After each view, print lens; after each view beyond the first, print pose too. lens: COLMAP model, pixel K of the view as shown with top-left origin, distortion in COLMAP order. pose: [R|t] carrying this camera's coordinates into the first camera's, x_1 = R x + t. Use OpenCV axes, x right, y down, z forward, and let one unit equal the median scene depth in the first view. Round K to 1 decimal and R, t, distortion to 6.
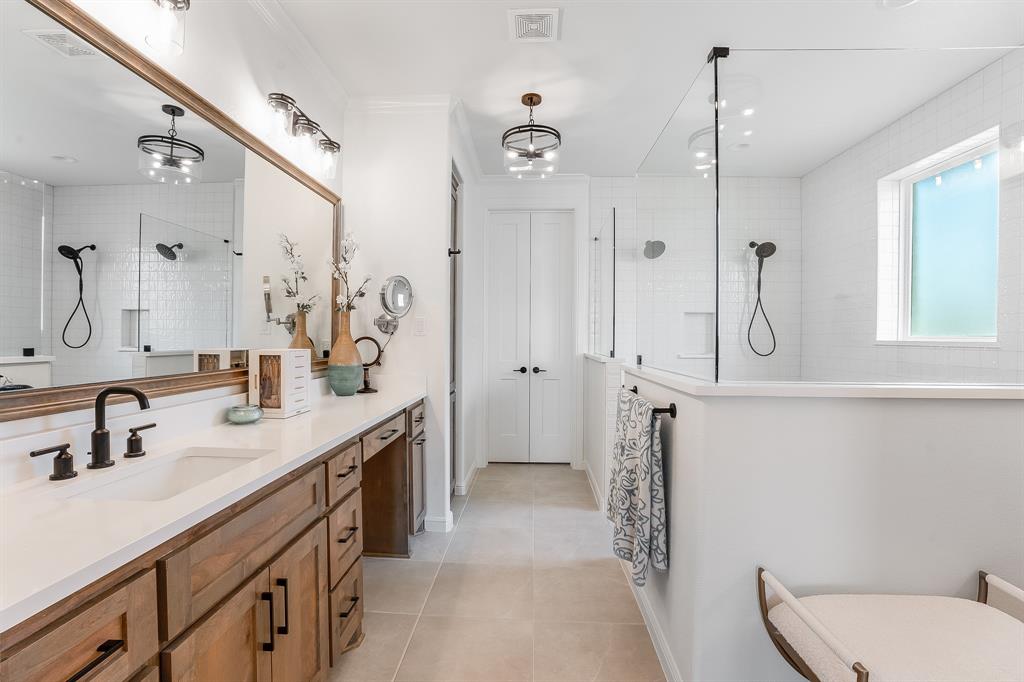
lens RADIAL K [[468.0, 0, 507.7], [0, 468.0, 340.2], [0, 0, 1]] dist [-0.058155, 0.018182]
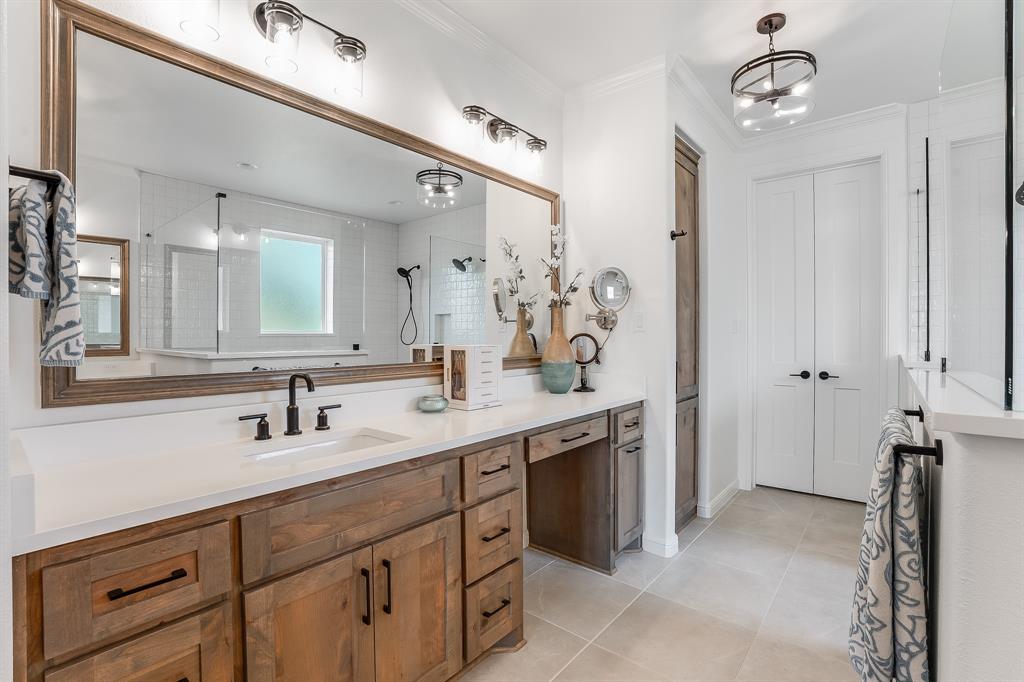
lens RADIAL K [[468.0, 0, 502.9], [0, 468.0, 338.6], [0, 0, 1]] dist [-0.058155, 0.018182]
pose [[0.796358, -0.002795, -0.604819, 0.168750], [0.001695, 0.999996, -0.002390, 0.006221], [0.604823, 0.000878, 0.796360, 0.146355]]
